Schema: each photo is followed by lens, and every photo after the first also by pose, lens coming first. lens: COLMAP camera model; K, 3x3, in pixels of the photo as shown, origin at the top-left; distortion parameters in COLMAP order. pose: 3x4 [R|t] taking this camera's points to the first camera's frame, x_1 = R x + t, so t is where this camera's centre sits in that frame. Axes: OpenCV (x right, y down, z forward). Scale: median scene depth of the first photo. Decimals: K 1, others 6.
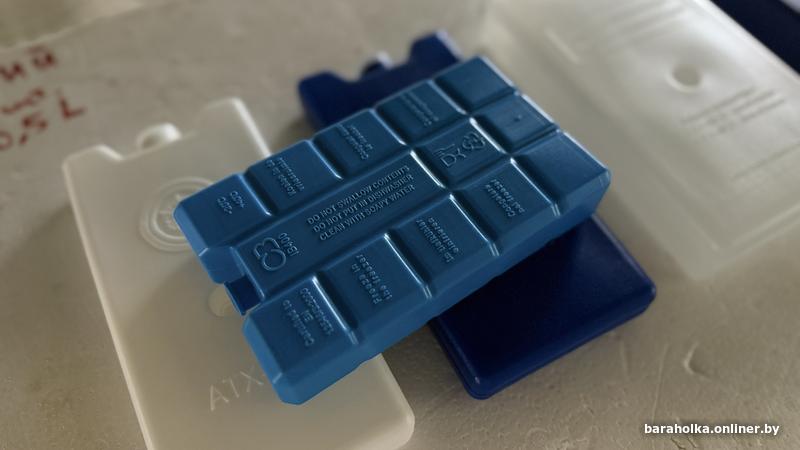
lens RADIAL K [[560.4, 0, 400.0], [0, 560.4, 225.0], [0, 0, 1]] dist [-0.001310, -0.000962]
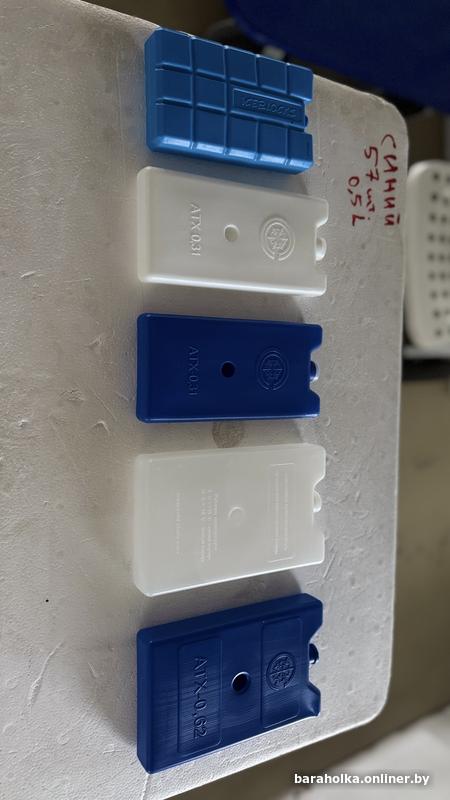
lens RADIAL K [[572.1, 0, 225.0], [0, 572.1, 400.0], [0, 0, 1]] dist [0.068096, -0.000459]
pose [[-0.416218, 0.888098, -0.195049, 0.522087], [-0.908586, -0.414512, 0.051486, -0.164641], [-0.035126, 0.198648, 0.979441, -0.778843]]
